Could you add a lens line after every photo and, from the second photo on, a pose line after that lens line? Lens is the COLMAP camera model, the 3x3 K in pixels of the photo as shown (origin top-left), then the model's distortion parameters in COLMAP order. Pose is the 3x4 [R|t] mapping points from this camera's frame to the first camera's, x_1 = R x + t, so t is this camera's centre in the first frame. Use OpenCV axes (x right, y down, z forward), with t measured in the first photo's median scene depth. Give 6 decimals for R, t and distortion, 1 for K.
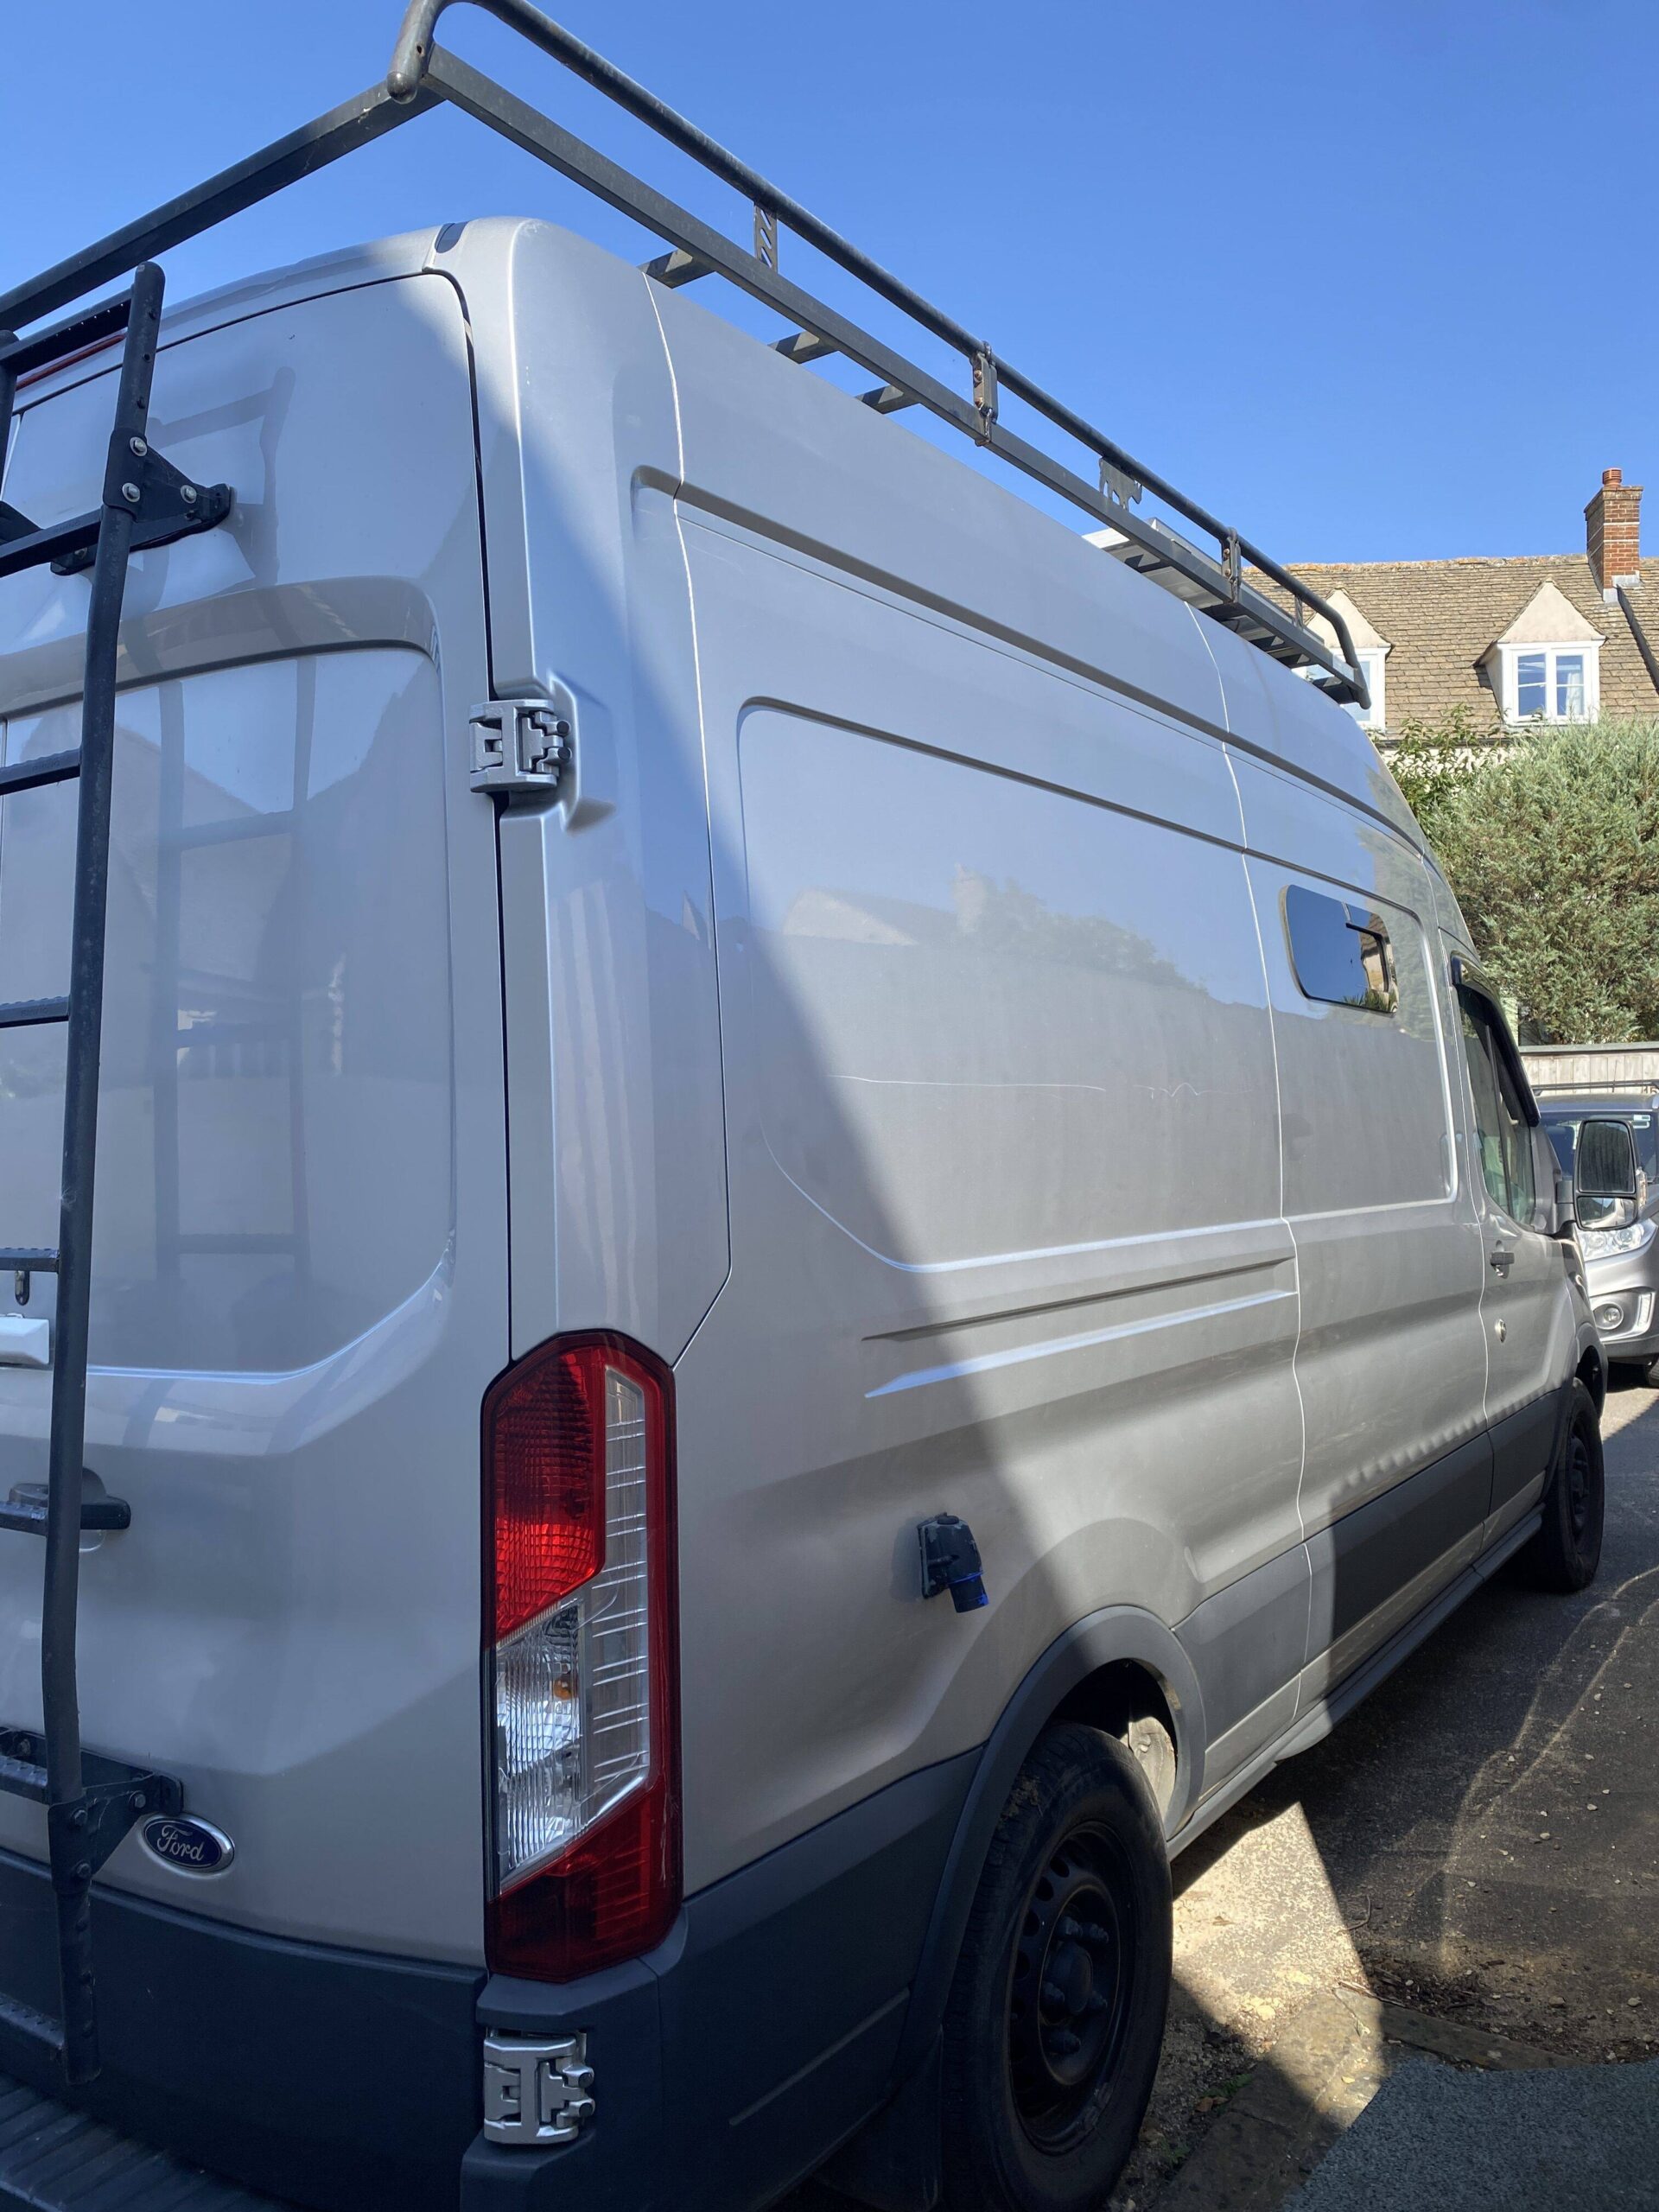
lens RADIAL K [[1706.6, 0, 827.4], [0, 1706.6, 1110.8], [0, 0, 1]] dist [0.001092, 0.001843]
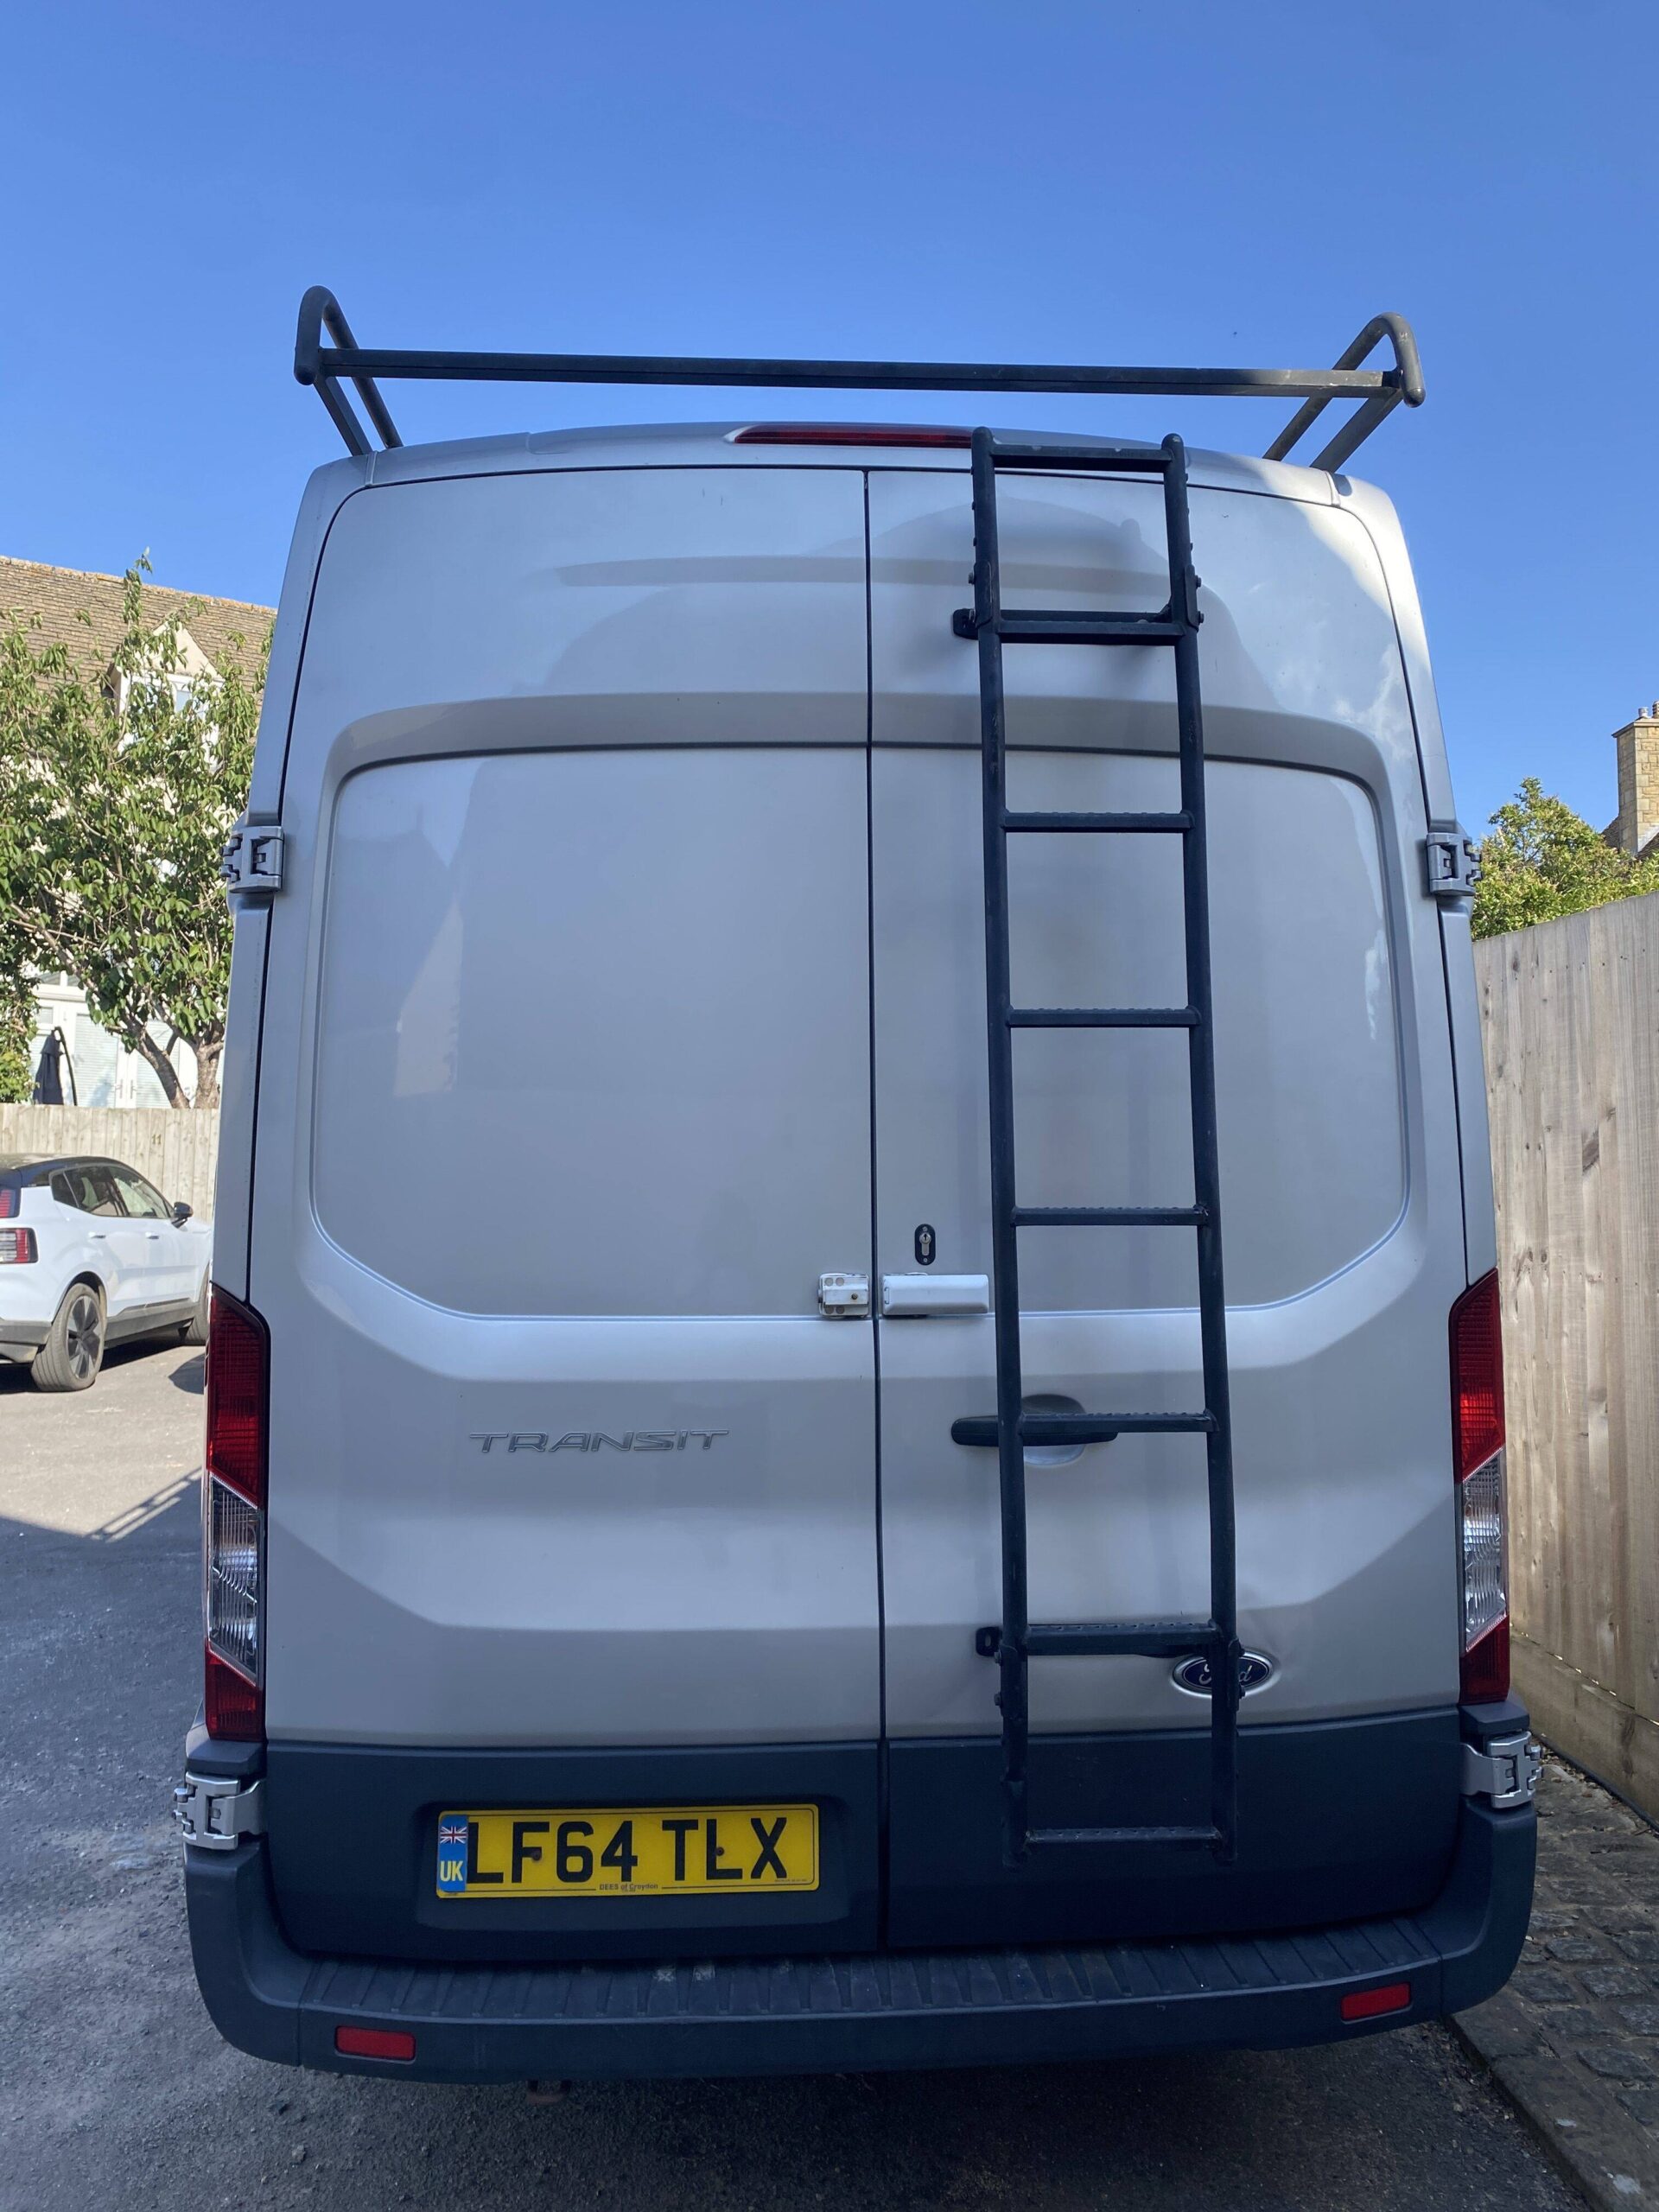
lens RADIAL K [[1706.6, 0, 821.7], [0, 1706.6, 1105.5], [0, 0, 1]] dist [0.001092, 0.001843]
pose [[0.776950, 0.050675, 0.627519, -1.500486], [-0.037495, 0.998711, -0.034226, 0.060508], [-0.628445, 0.003063, 0.777848, 0.198074]]
